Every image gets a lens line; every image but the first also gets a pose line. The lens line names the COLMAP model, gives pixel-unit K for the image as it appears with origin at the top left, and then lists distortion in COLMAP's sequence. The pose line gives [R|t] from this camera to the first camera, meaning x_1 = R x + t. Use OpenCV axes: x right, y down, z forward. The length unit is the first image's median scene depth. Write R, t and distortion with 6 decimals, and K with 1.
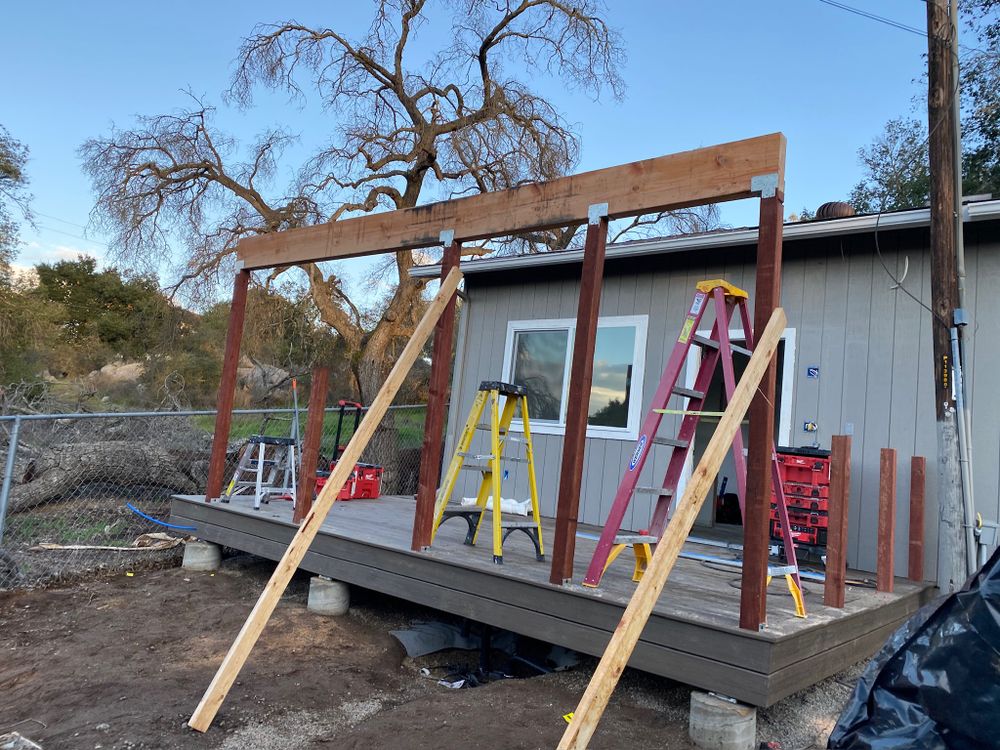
lens RADIAL K [[760.2, 0, 501.9], [0, 760.2, 372.4], [0, 0, 1]] dist [0.011140, -0.000675]
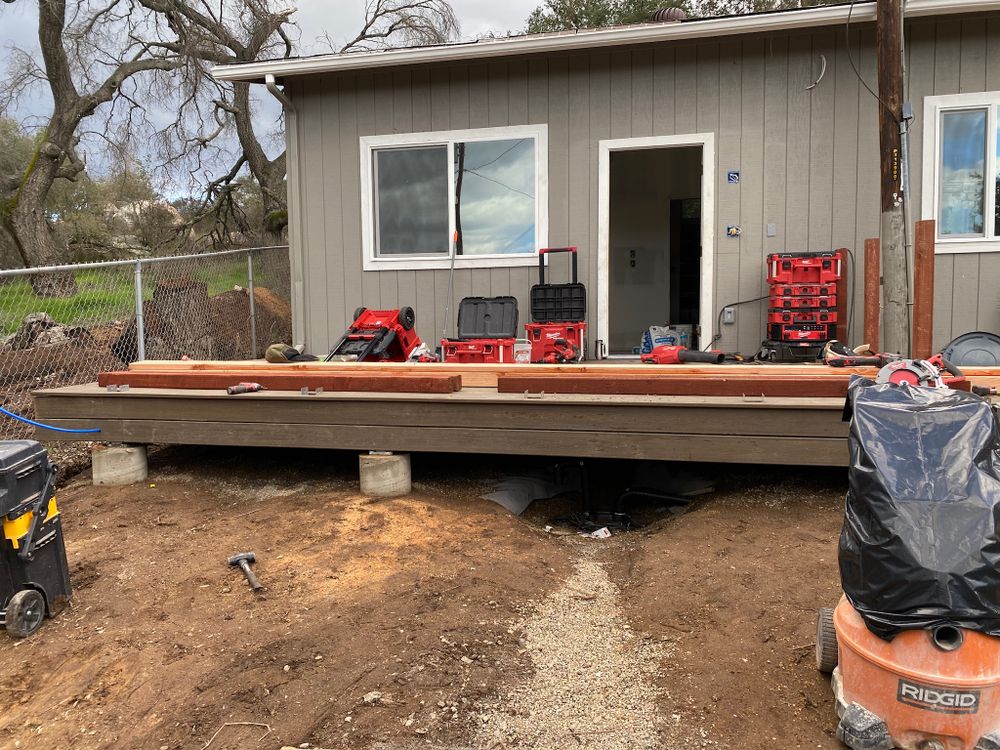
lens RADIAL K [[760.2, 0, 500.1], [0, 760.2, 377.8], [0, 0, 1]] dist [0.011140, -0.000675]
pose [[0.890293, -0.146742, 0.431098, -0.429199], [0.054401, 0.974152, 0.219246, 0.026135], [-0.452127, -0.171741, 0.875263, 0.254159]]
